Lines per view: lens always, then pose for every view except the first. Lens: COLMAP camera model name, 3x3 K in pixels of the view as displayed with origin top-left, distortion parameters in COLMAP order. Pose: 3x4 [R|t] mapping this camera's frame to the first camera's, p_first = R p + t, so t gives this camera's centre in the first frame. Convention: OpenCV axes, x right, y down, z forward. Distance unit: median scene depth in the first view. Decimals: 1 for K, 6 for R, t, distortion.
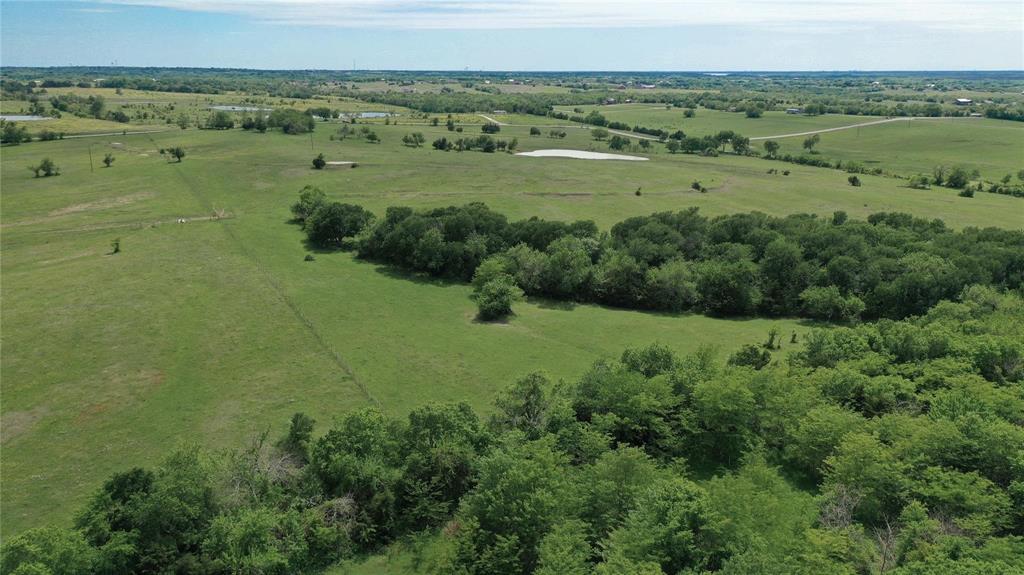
lens RADIAL K [[805.0, 0, 509.6], [0, 805.0, 286.6], [0, 0, 1]] dist [-0.001148, 0.004932]
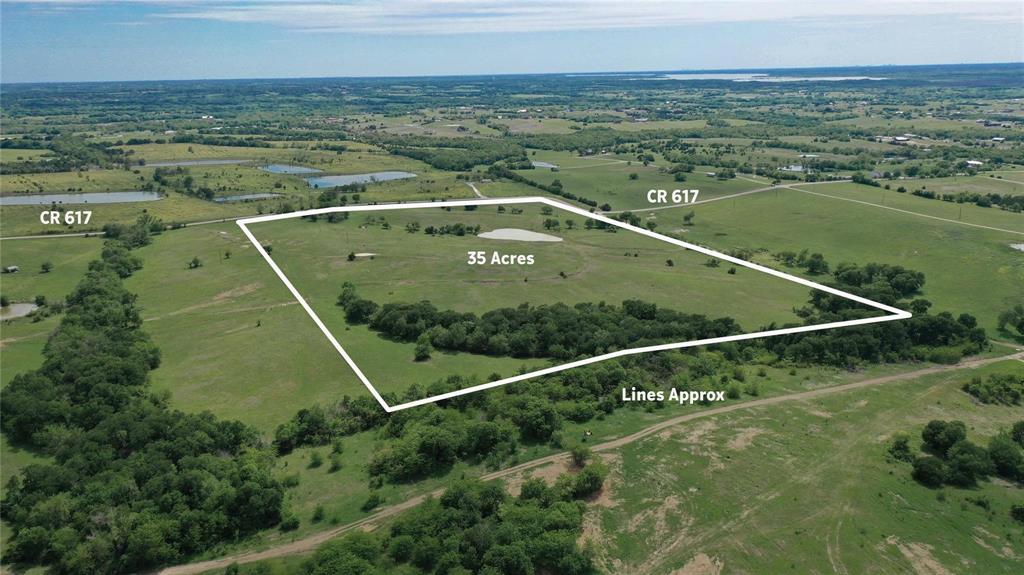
lens RADIAL K [[805.0, 0, 509.6], [0, 805.0, 286.6], [0, 0, 1]] dist [-0.001148, 0.004932]
pose [[0.999061, -0.011285, -0.041834, 0.256490], [0.011235, 0.999936, -0.001423, -0.128534], [0.041847, 0.000951, 0.999124, -1.054571]]
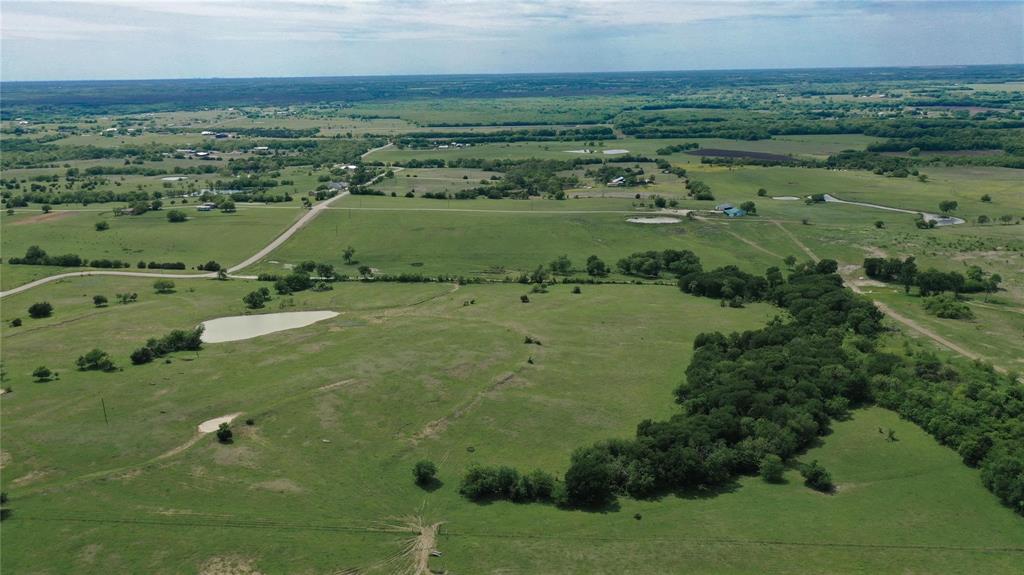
lens RADIAL K [[822.3, 0, 507.2], [0, 822.3, 258.2], [0, 0, 1]] dist [0.007434, 0.007907]
pose [[0.499948, -0.202020, 0.842164, -1.197298], [0.240268, 0.966596, 0.089234, -0.517931], [-0.832060, 0.157733, 0.531787, 0.393339]]
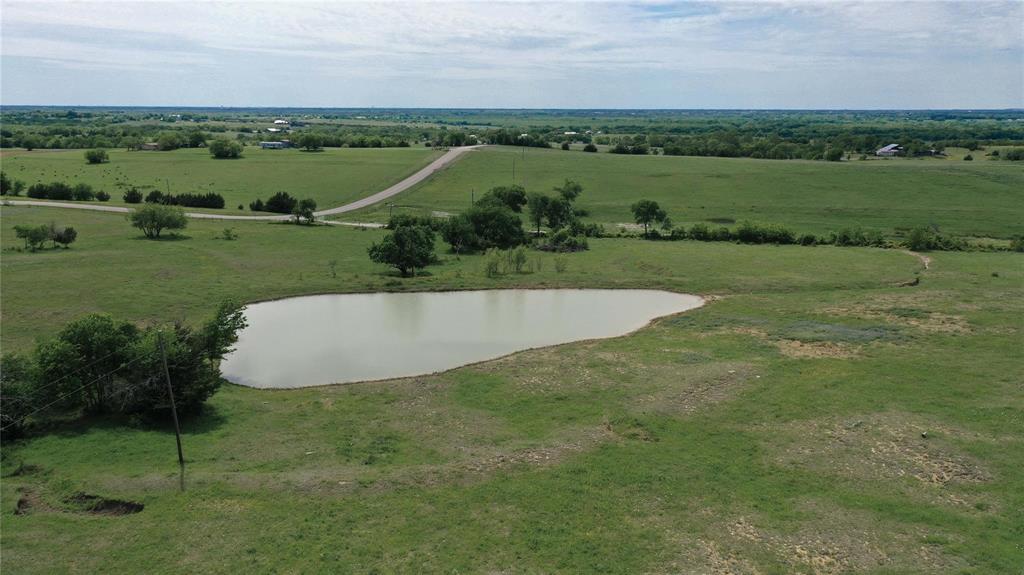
lens RADIAL K [[805.0, 0, 509.6], [0, 805.0, 286.6], [0, 0, 1]] dist [-0.001148, 0.004932]
pose [[0.561647, -0.174433, 0.808781, -0.234960], [0.207568, 0.975968, 0.066348, -0.375556], [-0.800917, 0.130613, 0.584356, 1.654186]]
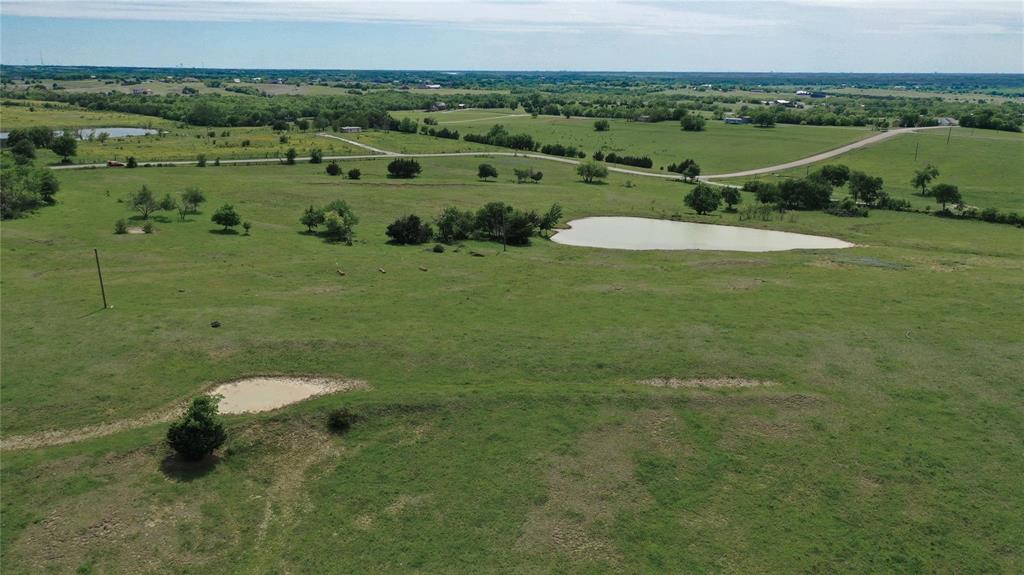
lens RADIAL K [[805.0, 0, 509.6], [0, 805.0, 286.6], [0, 0, 1]] dist [-0.001148, 0.004932]
pose [[0.945805, -0.078355, 0.315141, -0.335557], [0.077779, 0.996866, 0.014425, -0.294116], [-0.315284, 0.010868, 0.948935, 1.143907]]
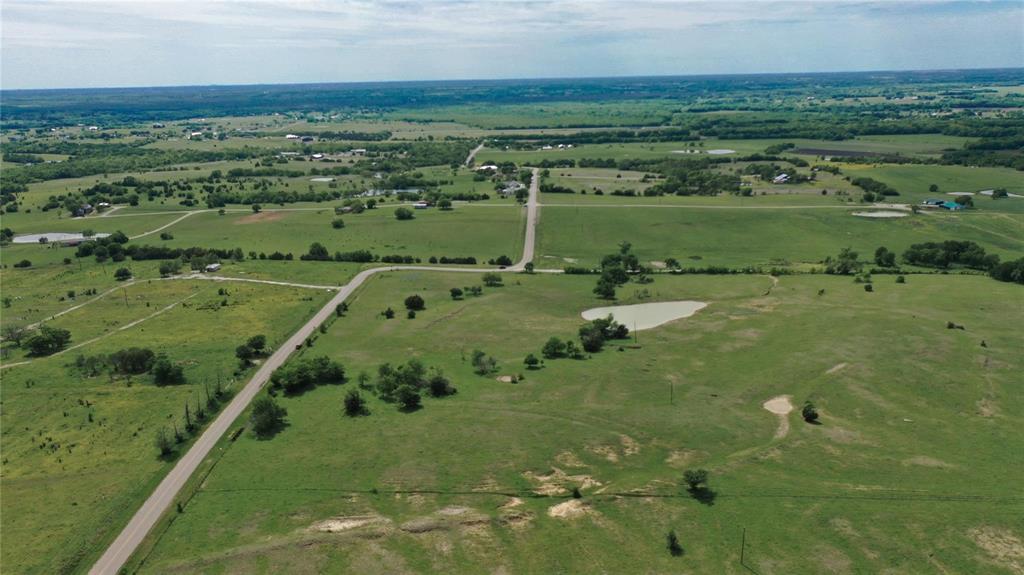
lens RADIAL K [[805.0, 0, 509.6], [0, 805.0, 286.6], [0, 0, 1]] dist [-0.001148, 0.004932]
pose [[0.481823, -0.232404, 0.844887, -1.669482], [0.246609, 0.961181, 0.123757, -0.722649], [-0.840851, 0.148728, 0.520432, 1.225692]]
